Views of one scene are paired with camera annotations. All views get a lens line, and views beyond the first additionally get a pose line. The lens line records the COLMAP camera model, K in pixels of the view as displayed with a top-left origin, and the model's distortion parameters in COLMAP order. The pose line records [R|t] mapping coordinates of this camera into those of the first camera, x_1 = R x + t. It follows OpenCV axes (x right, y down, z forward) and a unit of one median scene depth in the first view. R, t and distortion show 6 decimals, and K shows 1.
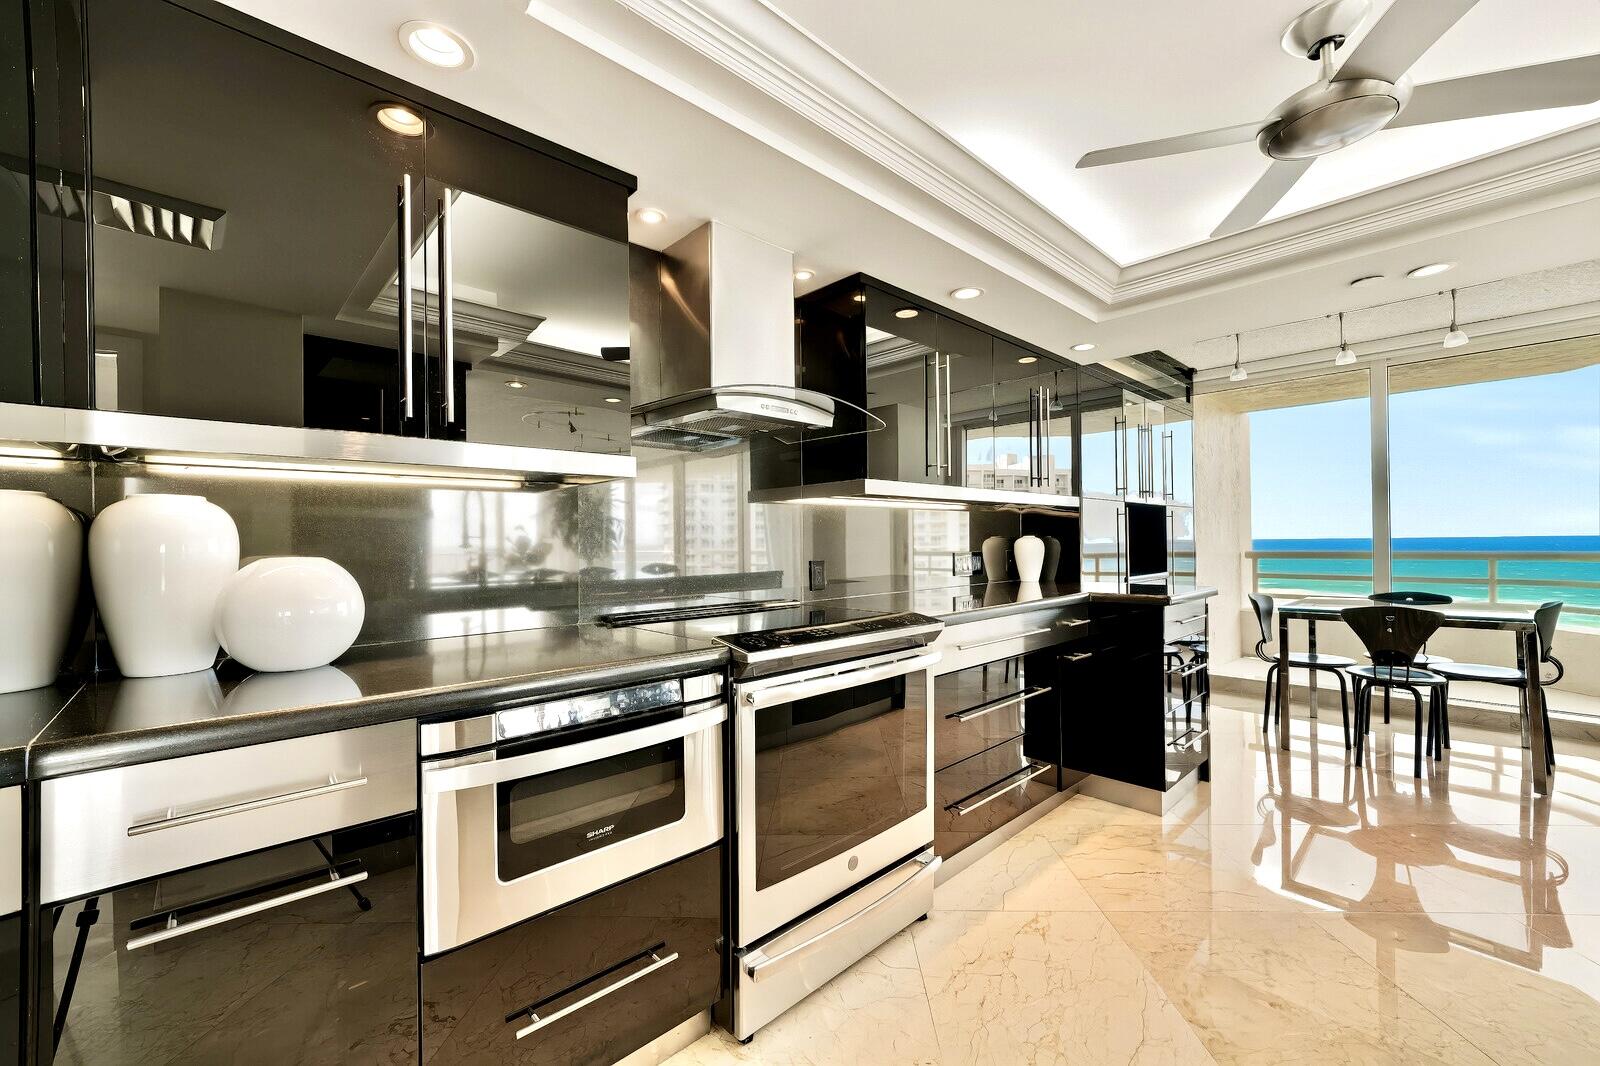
lens RADIAL K [[642.8, 0, 808.0], [0, 642.8, 538.1], [0, 0, 1]] dist [-0.004534, 0.003876]
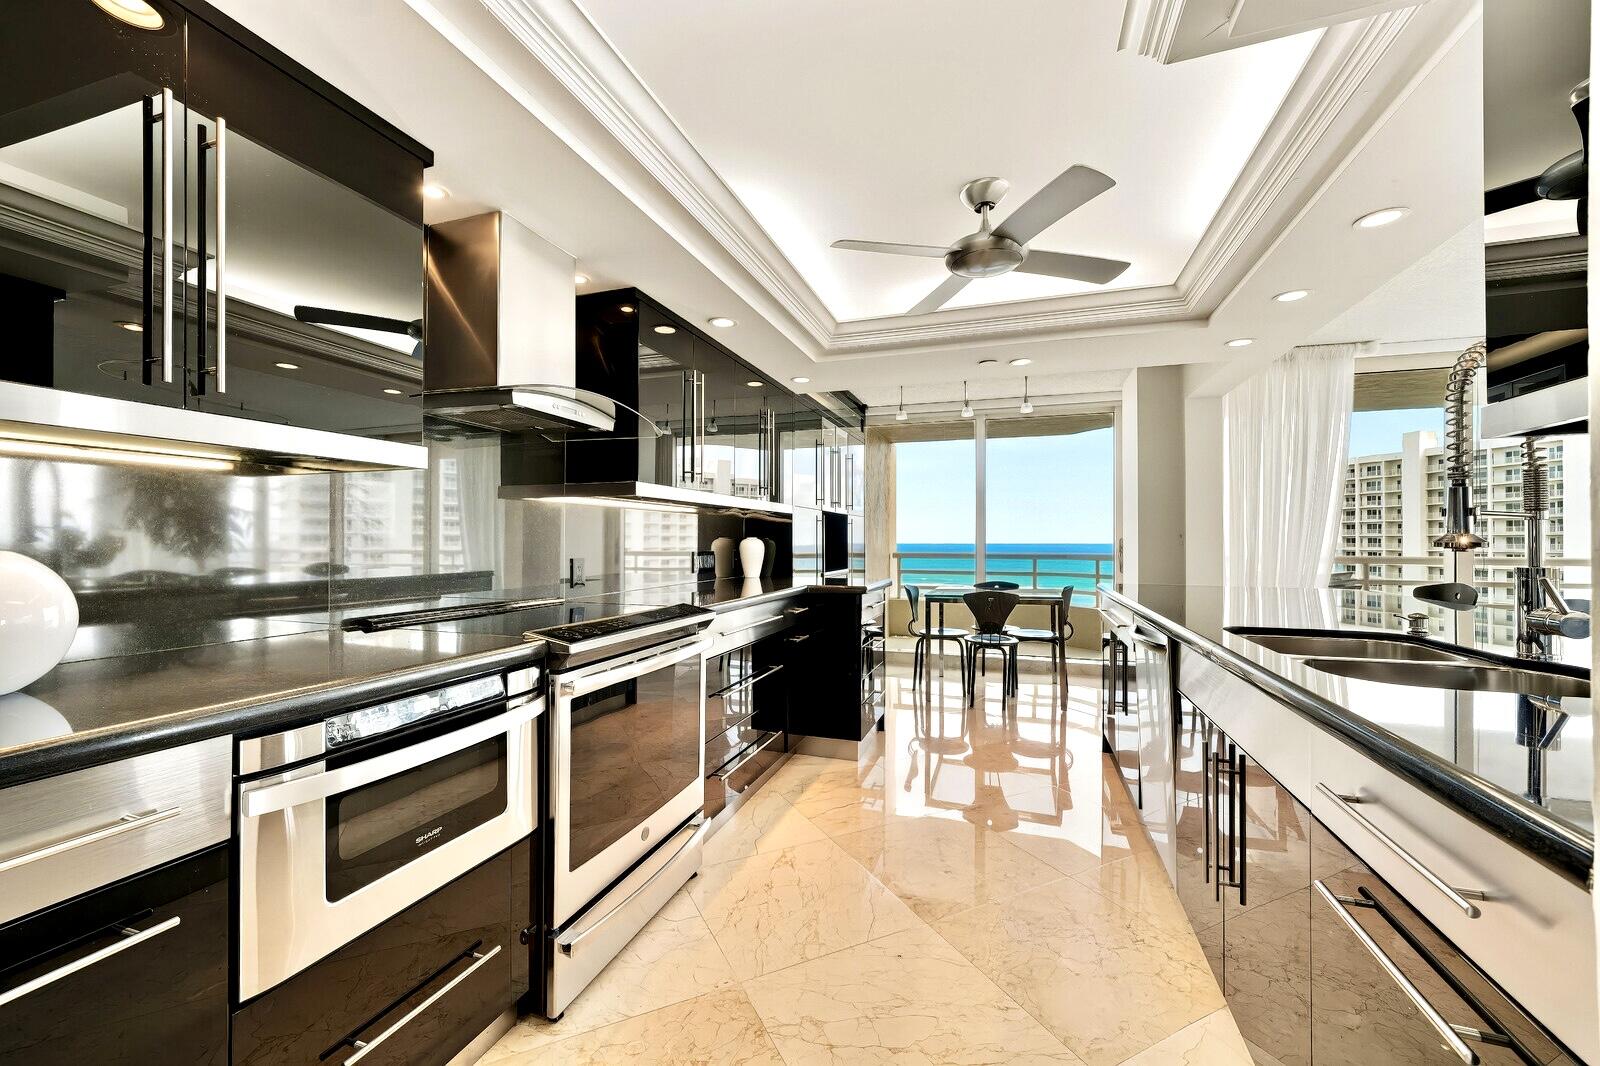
lens RADIAL K [[642.8, 0, 799.2], [0, 642.8, 538.7], [0, 0, 1]] dist [-0.004534, 0.003876]
pose [[0.883303, 0.014945, 0.468565, -0.171514], [-0.014629, 0.999884, -0.004314, 0.003262], [-0.468575, -0.003044, 0.883418, -0.069076]]
